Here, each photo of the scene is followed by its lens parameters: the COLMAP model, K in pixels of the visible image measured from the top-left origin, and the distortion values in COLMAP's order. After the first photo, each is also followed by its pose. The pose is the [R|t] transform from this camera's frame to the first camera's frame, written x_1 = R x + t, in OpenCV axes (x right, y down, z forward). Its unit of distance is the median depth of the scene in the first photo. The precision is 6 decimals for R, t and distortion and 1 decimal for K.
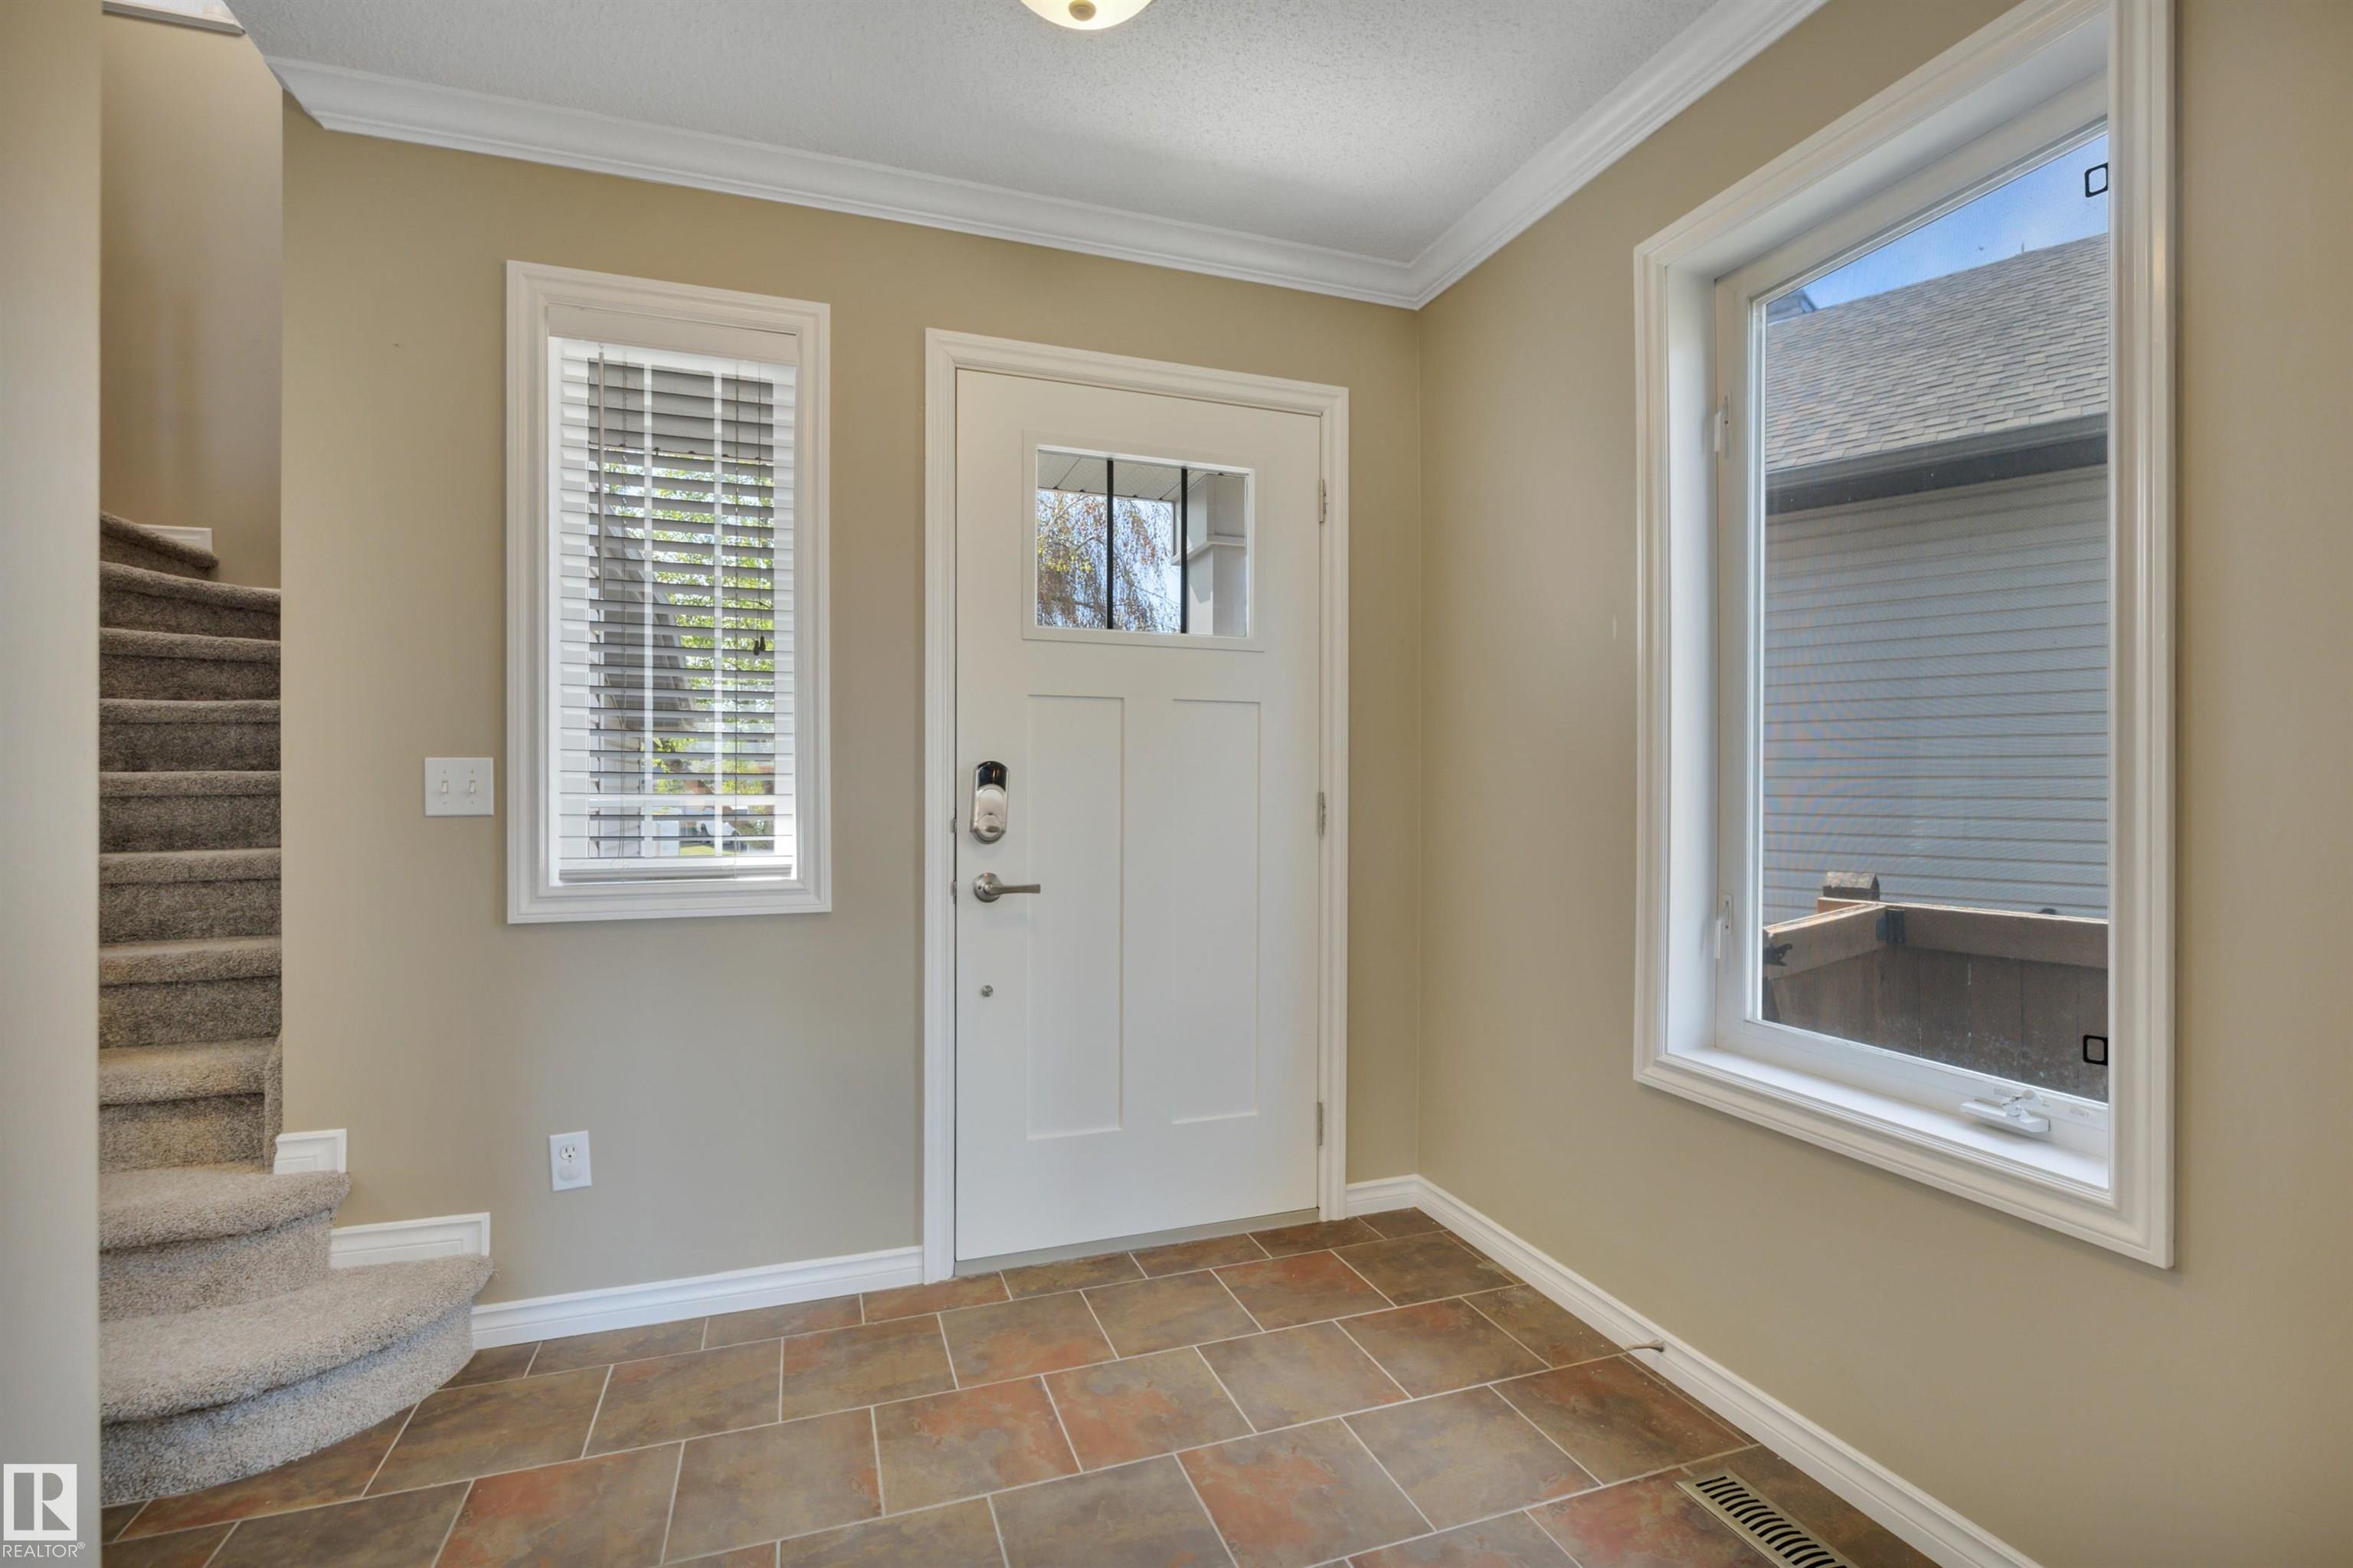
lens RADIAL K [[1065.0, 0, 1176.5], [0, 1065.0, 784.0], [0, 0, 1]] dist [-0.037385, 0.012425]
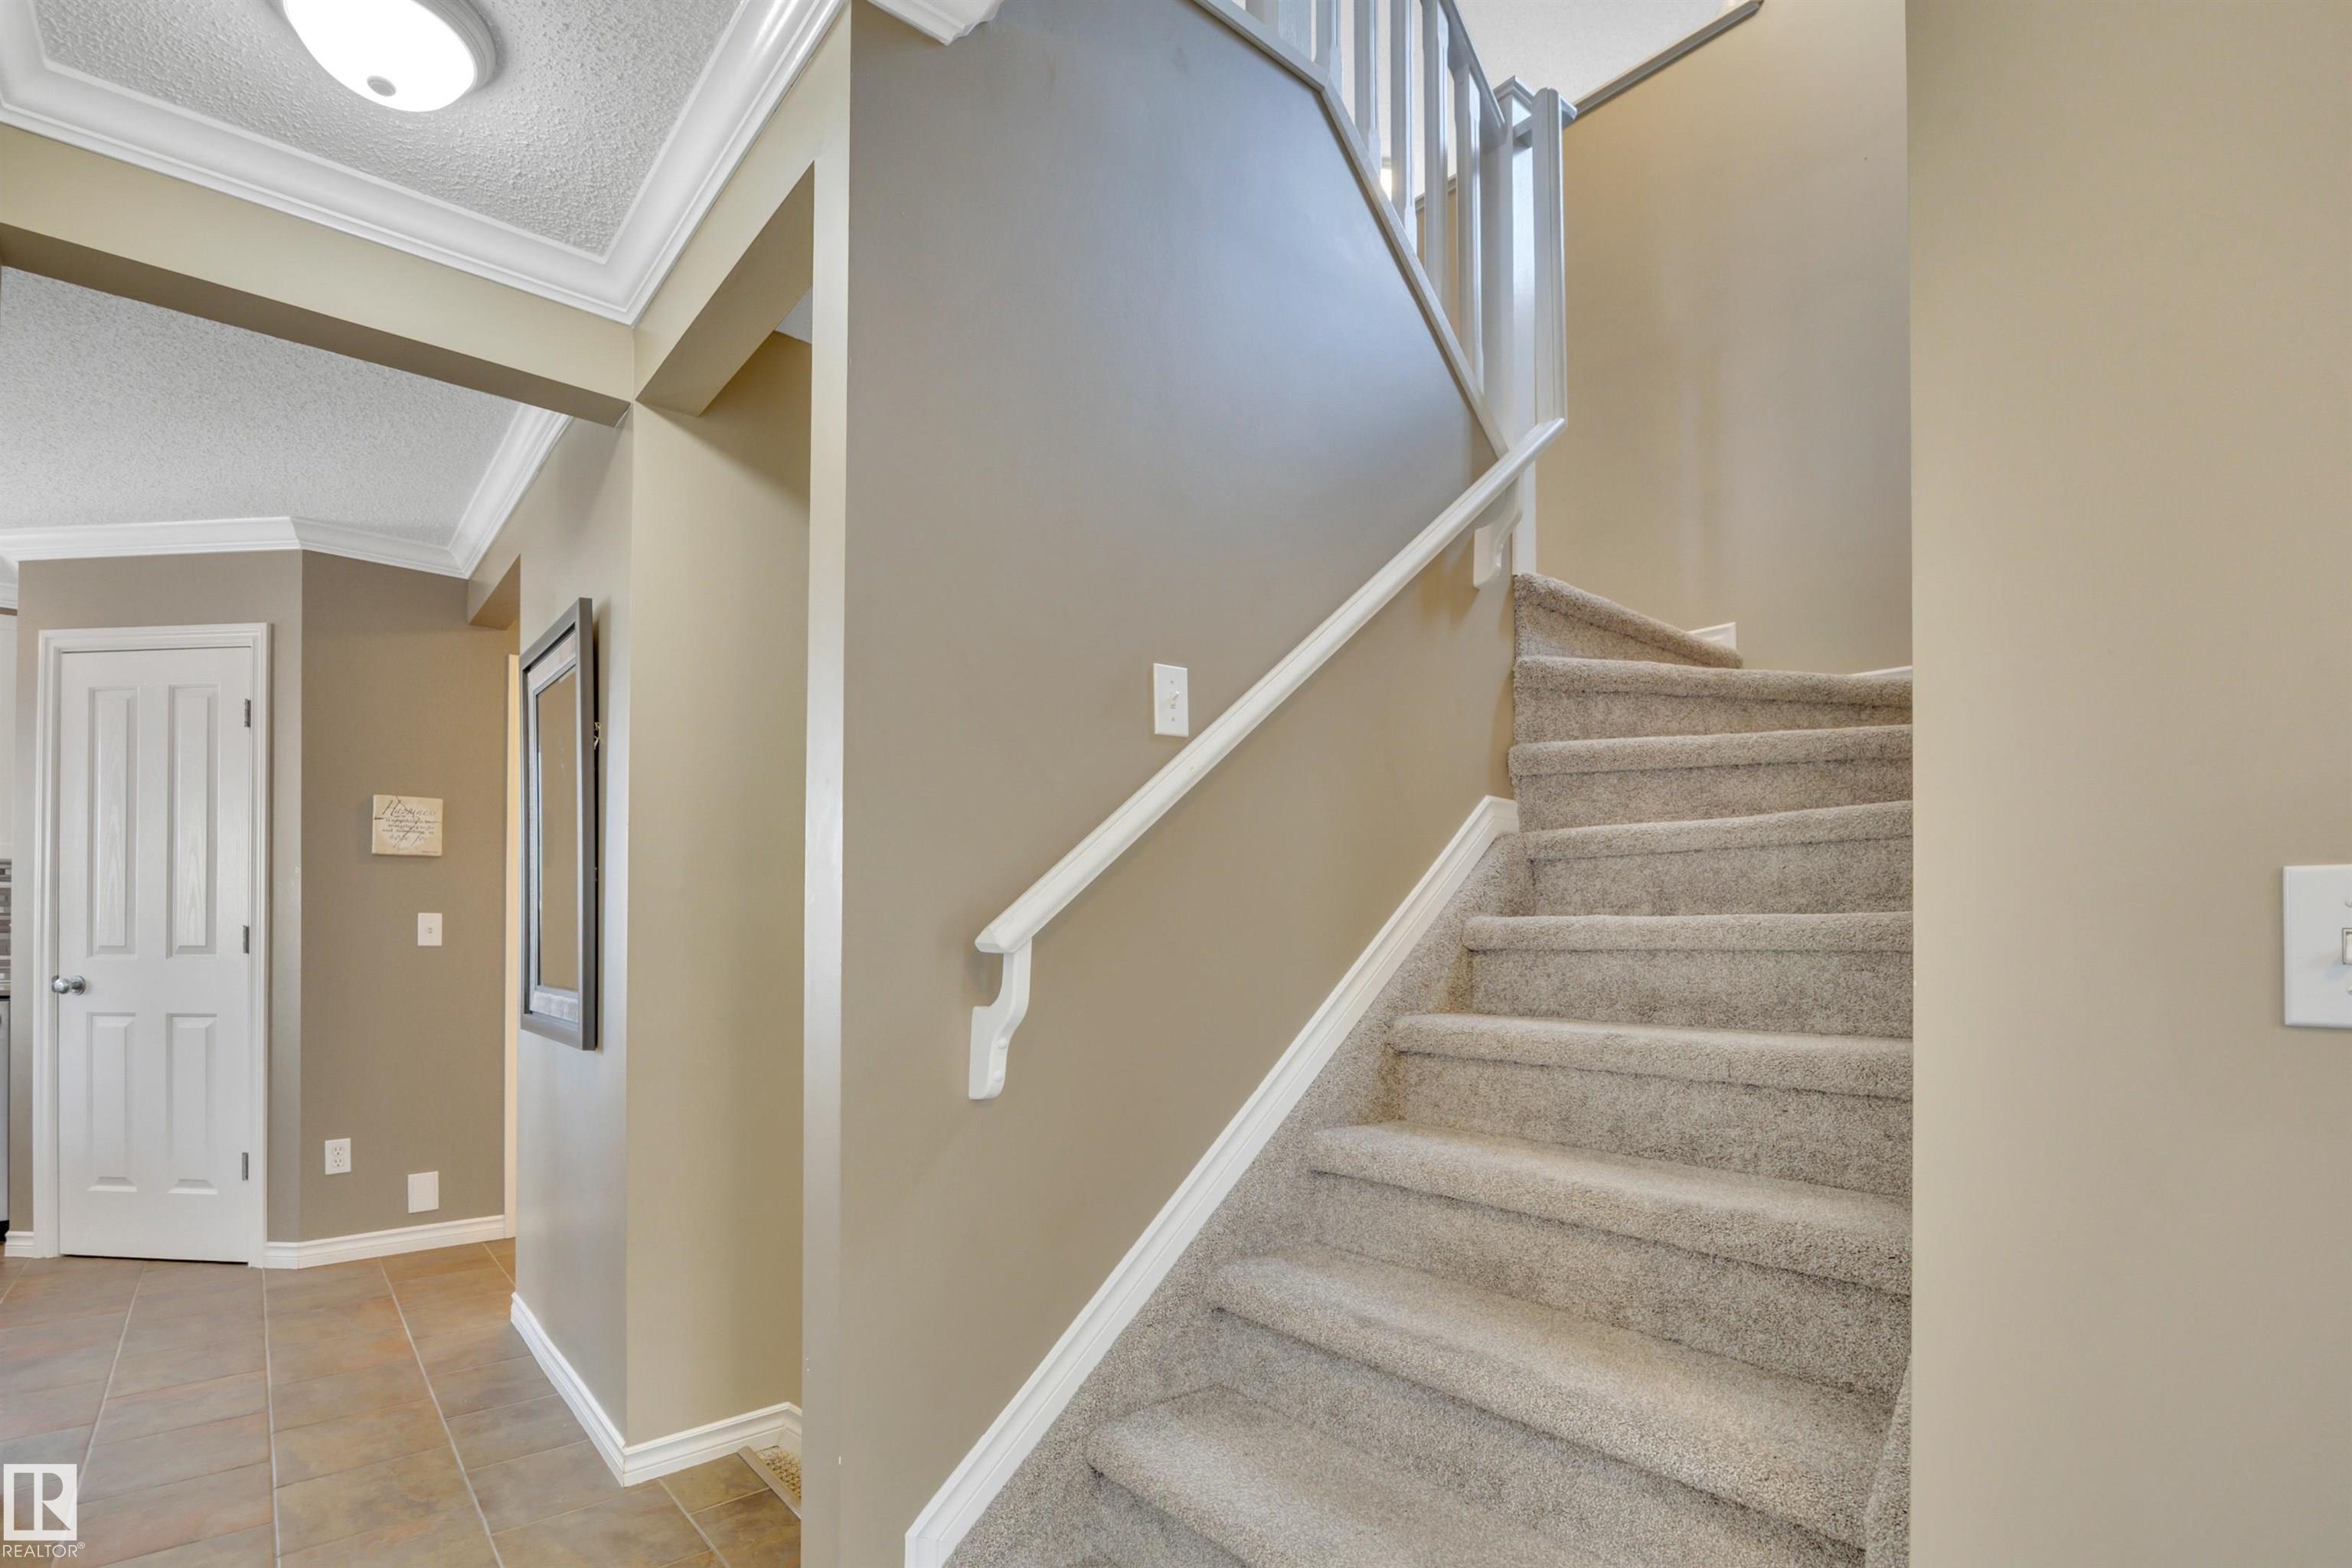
lens RADIAL K [[1095.9, 0, 1173.3], [0, 1095.9, 914.8], [0, 0, 1]] dist [-0.015968, -0.000333]
pose [[0.356065, -0.008467, -0.934423, -0.385476], [-0.008580, 0.999887, -0.012330, 0.000115], [0.934422, 0.012408, 0.355952, 0.382692]]
